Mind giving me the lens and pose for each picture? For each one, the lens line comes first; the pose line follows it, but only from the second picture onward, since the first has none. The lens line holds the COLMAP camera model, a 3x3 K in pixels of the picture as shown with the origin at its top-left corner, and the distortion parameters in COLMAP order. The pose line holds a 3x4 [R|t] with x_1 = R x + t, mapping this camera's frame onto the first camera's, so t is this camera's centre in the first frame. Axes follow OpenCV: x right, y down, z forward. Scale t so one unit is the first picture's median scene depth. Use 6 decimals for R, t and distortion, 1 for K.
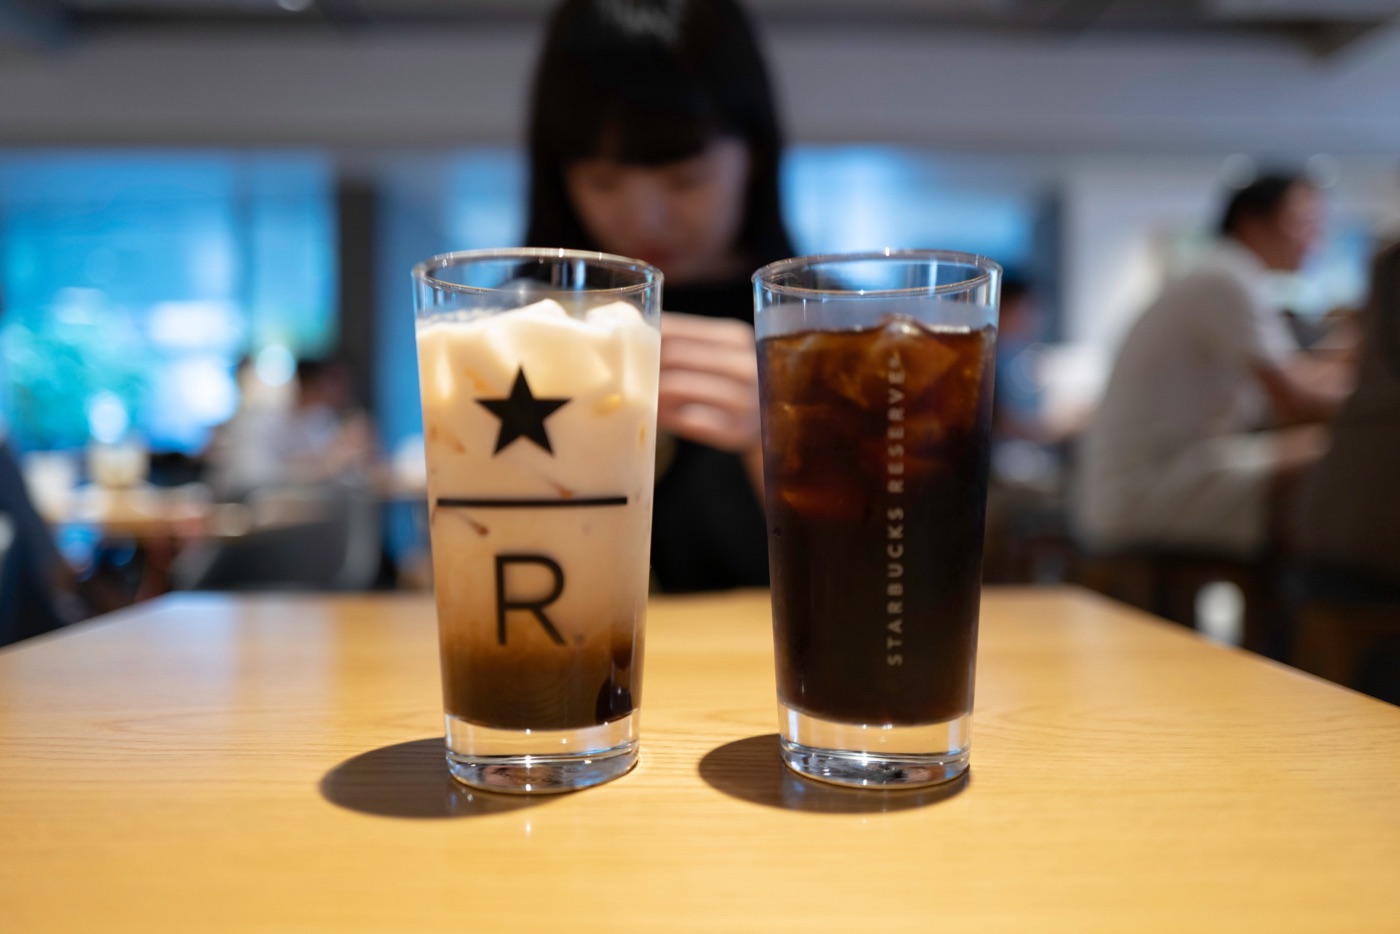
lens RADIAL K [[1022.3, 0, 700.0], [0, 1022.3, 467.0], [0, 0, 1]] dist [-0.015190, -0.002555]
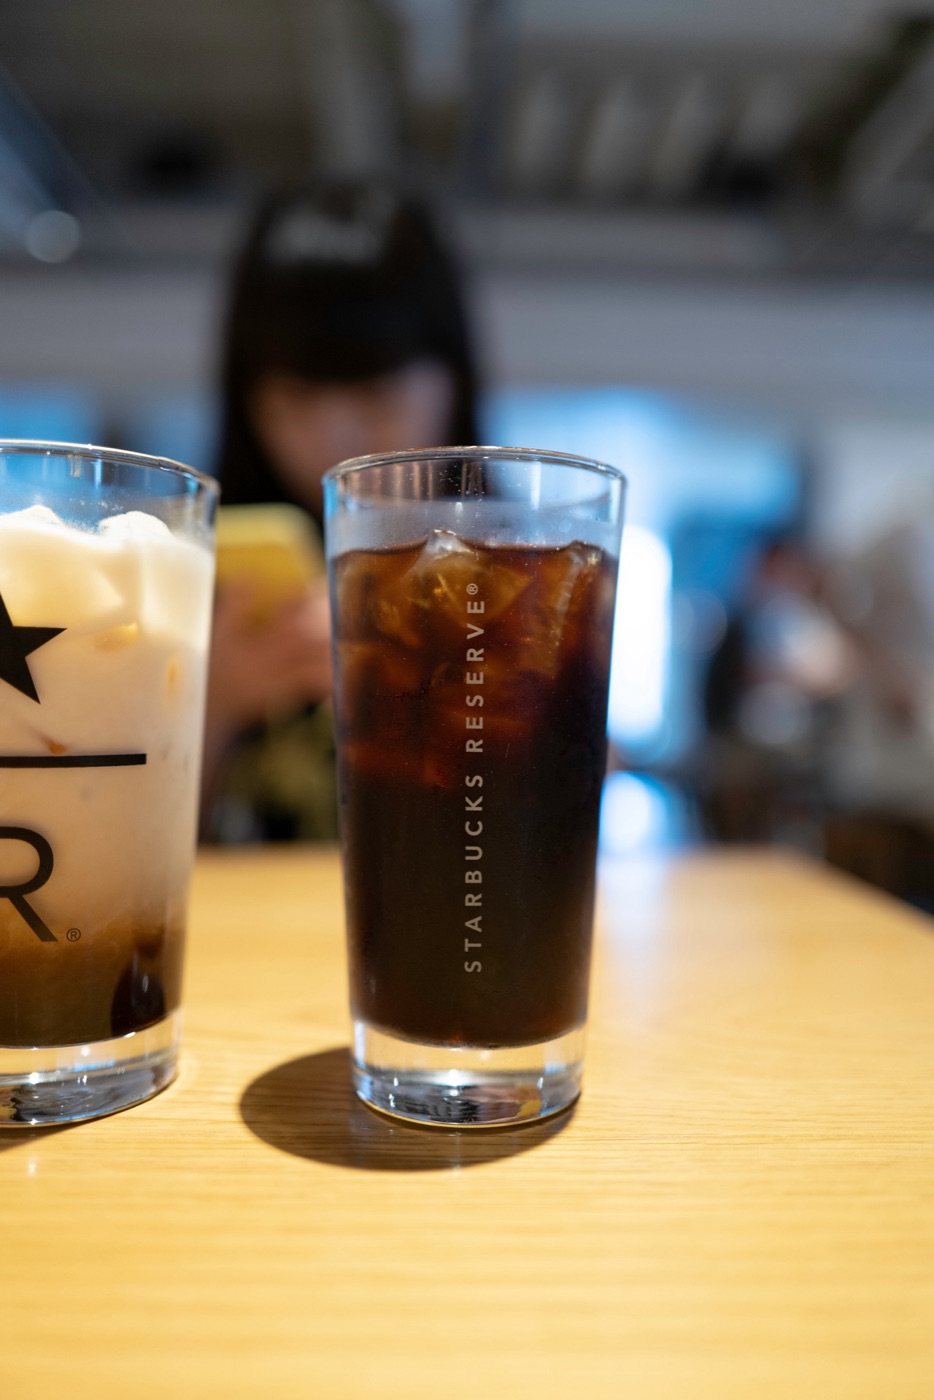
lens RADIAL K [[1022.3, 0, 467.0], [0, 1022.3, 700.0], [0, 0, 1]] dist [-0.015190, -0.002555]
pose [[0.999881, 0.015127, 0.002893, 0.176352], [-0.015070, 0.999711, -0.018708, -0.001950], [-0.003175, 0.018662, 0.999821, 0.203076]]
